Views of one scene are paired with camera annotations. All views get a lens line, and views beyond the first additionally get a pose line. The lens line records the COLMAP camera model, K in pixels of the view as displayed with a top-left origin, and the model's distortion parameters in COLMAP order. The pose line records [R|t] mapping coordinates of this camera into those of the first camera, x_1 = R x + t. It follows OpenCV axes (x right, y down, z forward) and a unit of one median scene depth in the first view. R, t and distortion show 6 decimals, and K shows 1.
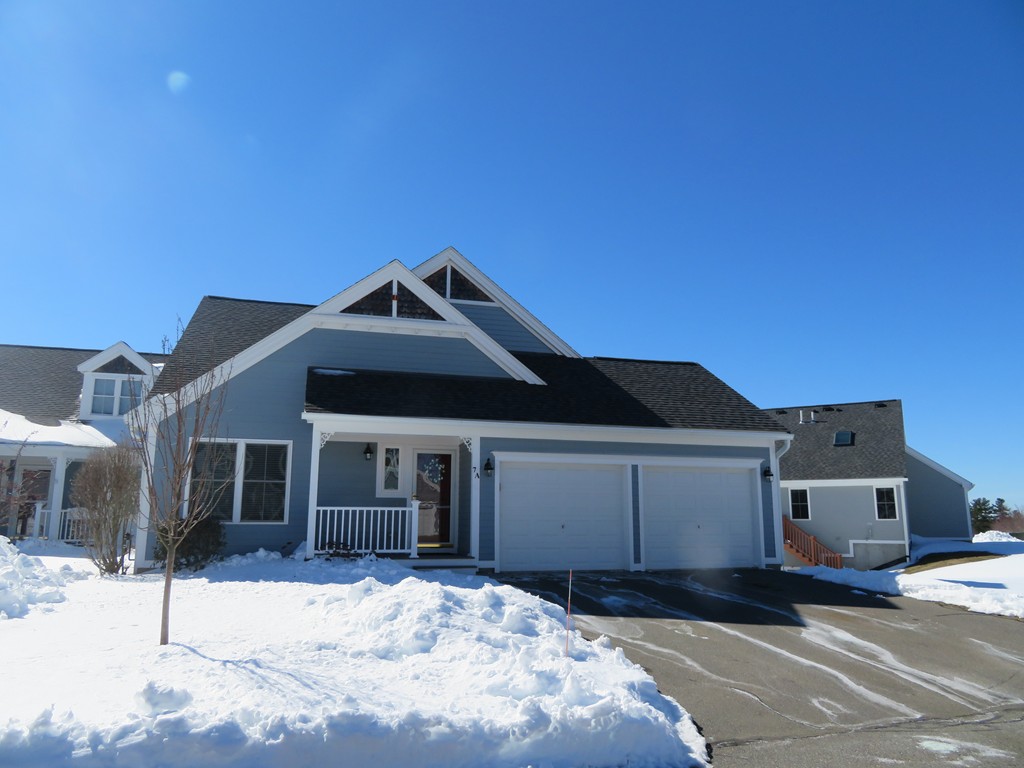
lens RADIAL K [[733.3, 0, 509.5], [0, 733.3, 386.5], [0, 0, 1]] dist [-0.009900, -0.000437]
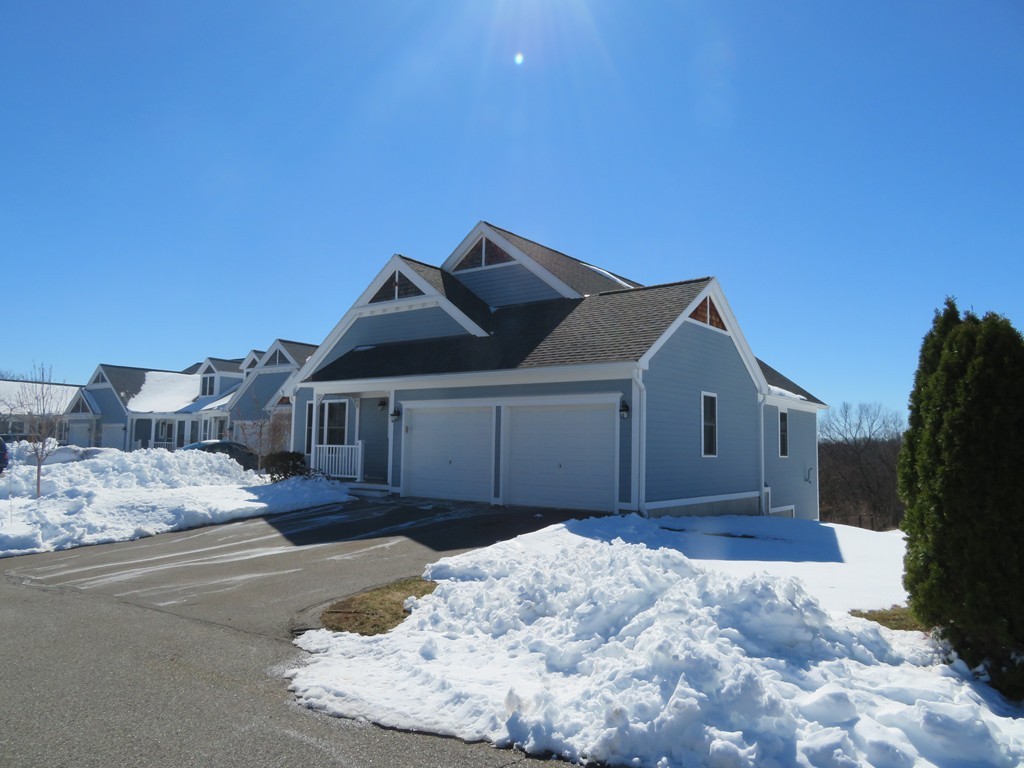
lens RADIAL K [[733.3, 0, 509.5], [0, 733.3, 386.5], [0, 0, 1]] dist [-0.009900, -0.000437]
pose [[0.599021, -0.061451, -0.798372, 1.026107], [0.123596, 0.992198, 0.016365, 0.063559], [0.791137, -0.108478, 0.601942, 0.380084]]
